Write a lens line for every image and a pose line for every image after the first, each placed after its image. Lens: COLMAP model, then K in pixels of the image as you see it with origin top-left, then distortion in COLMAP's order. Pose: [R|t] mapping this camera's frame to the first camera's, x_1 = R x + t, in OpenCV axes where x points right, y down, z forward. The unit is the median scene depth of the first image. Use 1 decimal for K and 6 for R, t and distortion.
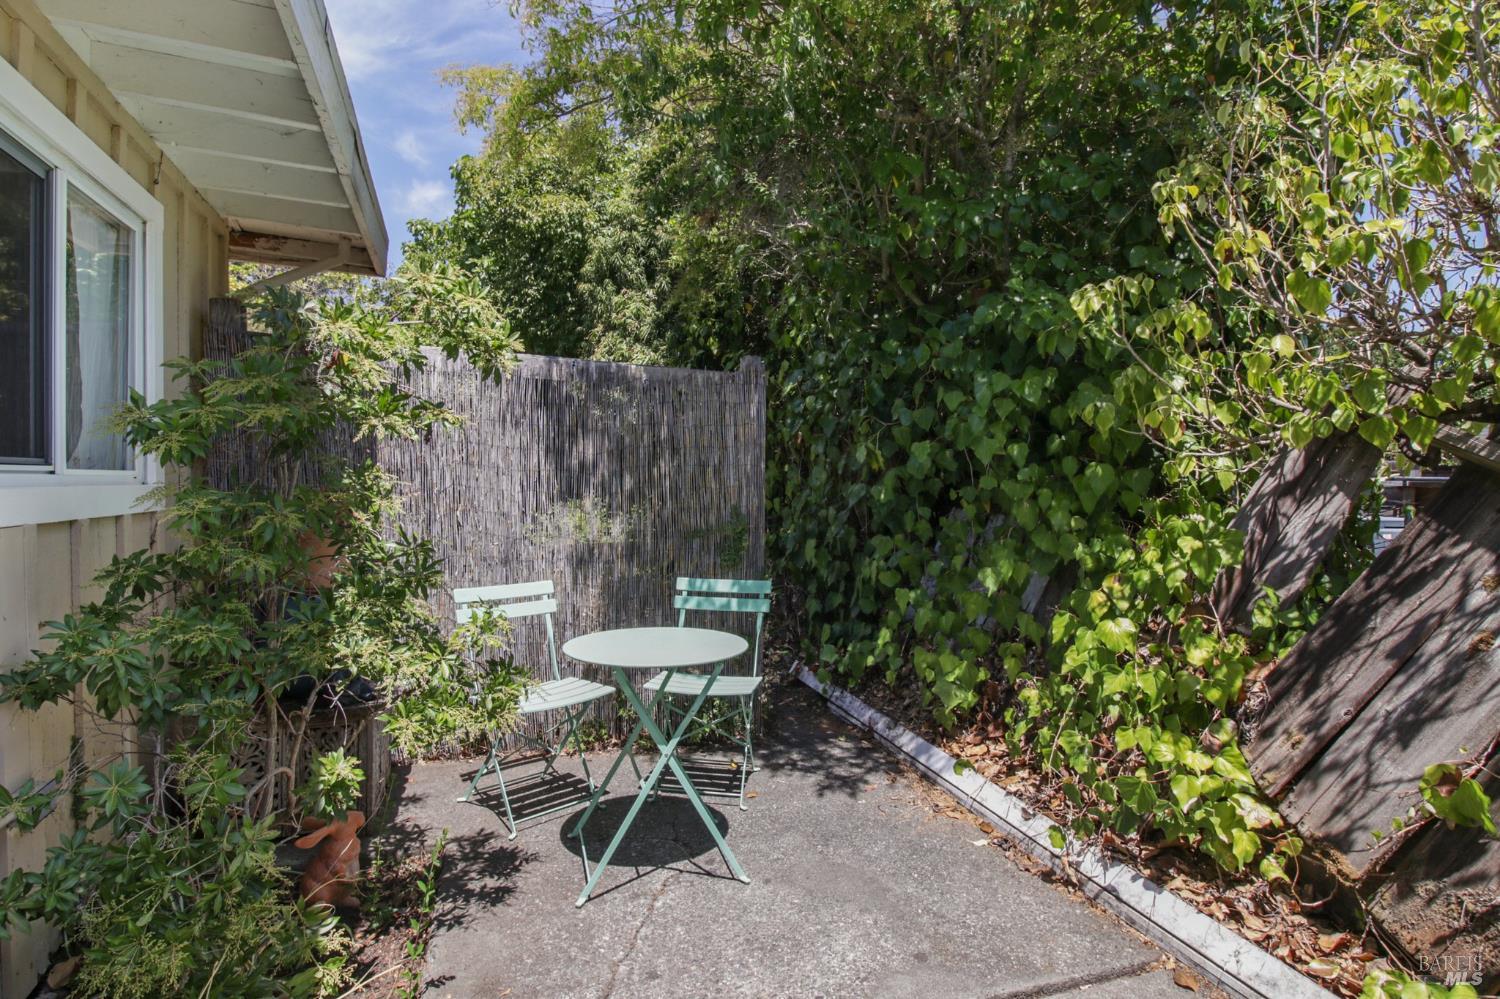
lens RADIAL K [[763.7, 0, 750.0], [0, 763.7, 499.5], [0, 0, 1]] dist [0.030830, 0.000069]
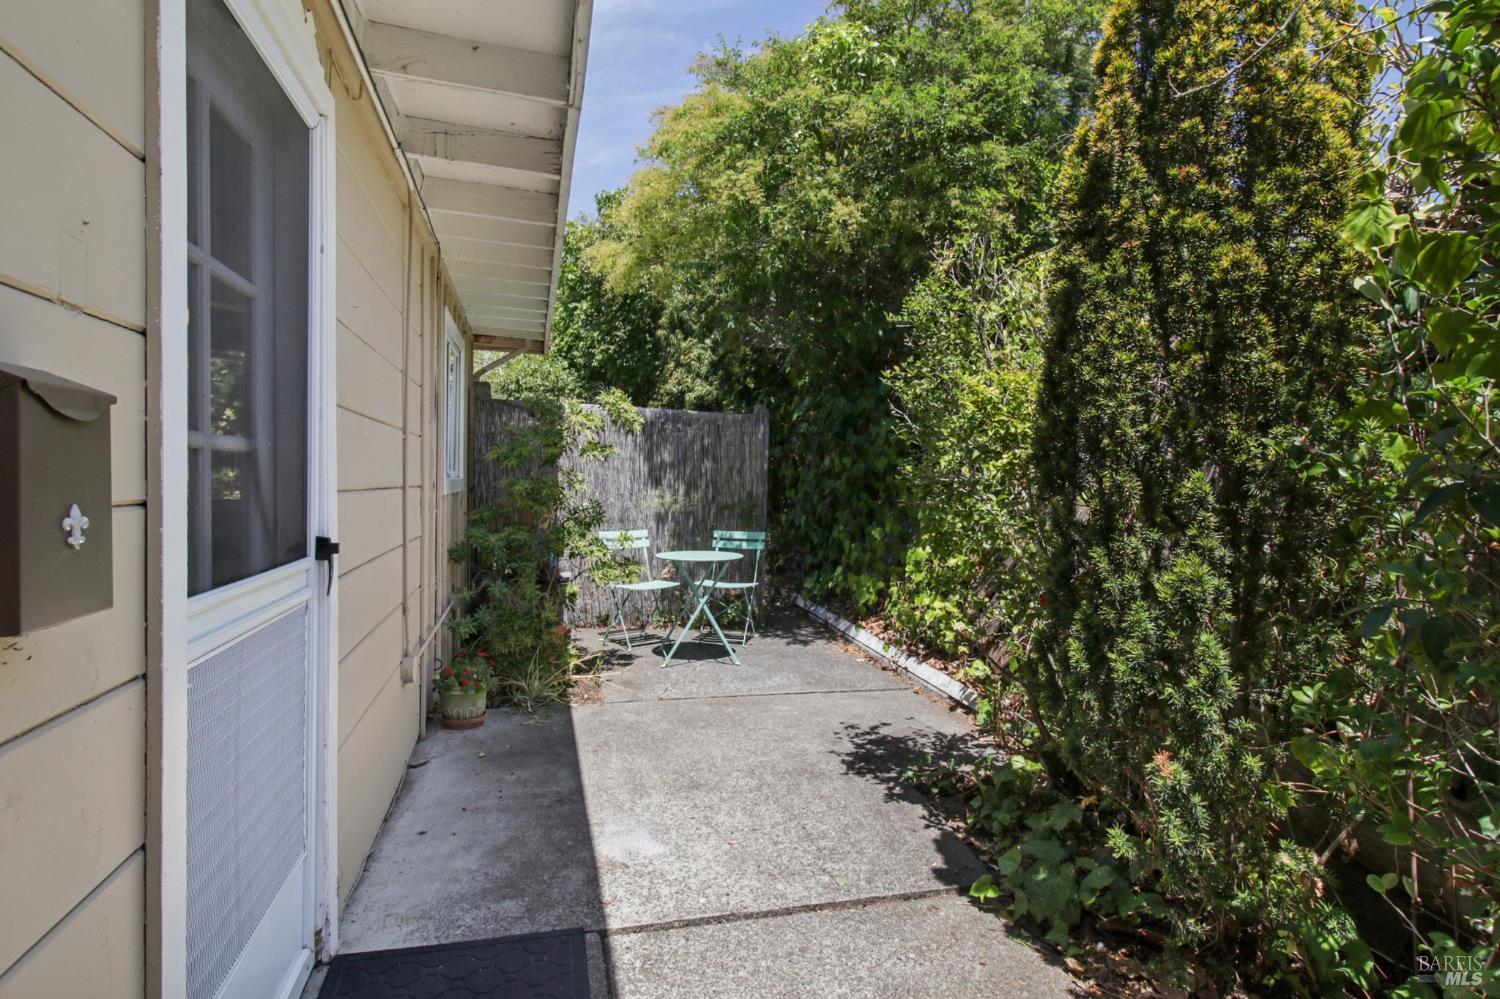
lens RADIAL K [[763.7, 0, 750.0], [0, 763.7, 499.5], [0, 0, 1]] dist [0.030830, 0.000069]
pose [[0.996158, 0.009901, -0.087007, 0.136644], [-0.009516, 0.999943, 0.004842, 0.017627], [0.087050, -0.003995, 0.996196, -0.744193]]
